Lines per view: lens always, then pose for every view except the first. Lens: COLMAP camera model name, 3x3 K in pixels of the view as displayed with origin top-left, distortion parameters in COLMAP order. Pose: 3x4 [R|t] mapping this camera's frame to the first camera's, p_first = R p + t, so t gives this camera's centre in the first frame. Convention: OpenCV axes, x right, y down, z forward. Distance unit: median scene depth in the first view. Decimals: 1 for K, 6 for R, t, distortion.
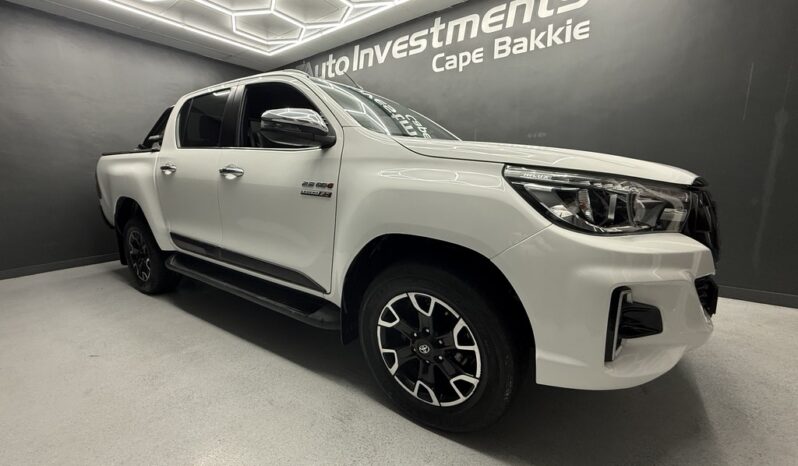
lens RADIAL K [[317.0, 0, 401.5], [0, 317.0, 234.4], [0, 0, 1]] dist [-0.004529, 0.001059]
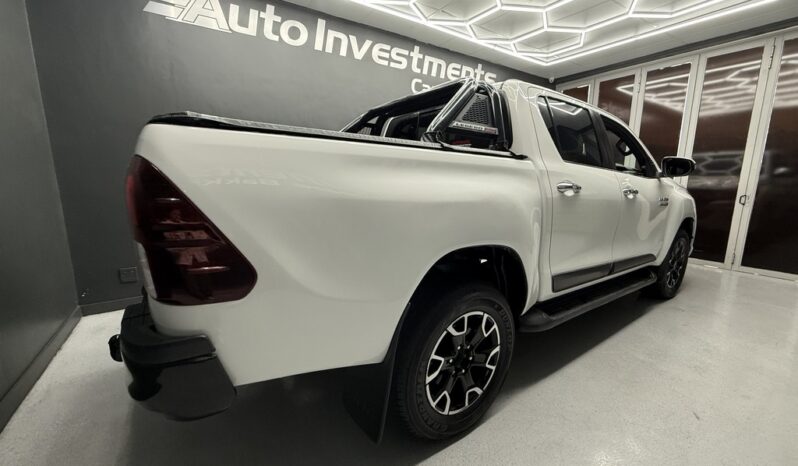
lens RADIAL K [[317.0, 0, 396.8], [0, 317.0, 232.3], [0, 0, 1]] dist [-0.004529, 0.001059]
pose [[0.362870, -0.143139, 0.920780, -0.973922], [0.156152, 0.983500, 0.091351, -0.145160], [-0.918663, 0.110633, 0.379234, 0.676146]]
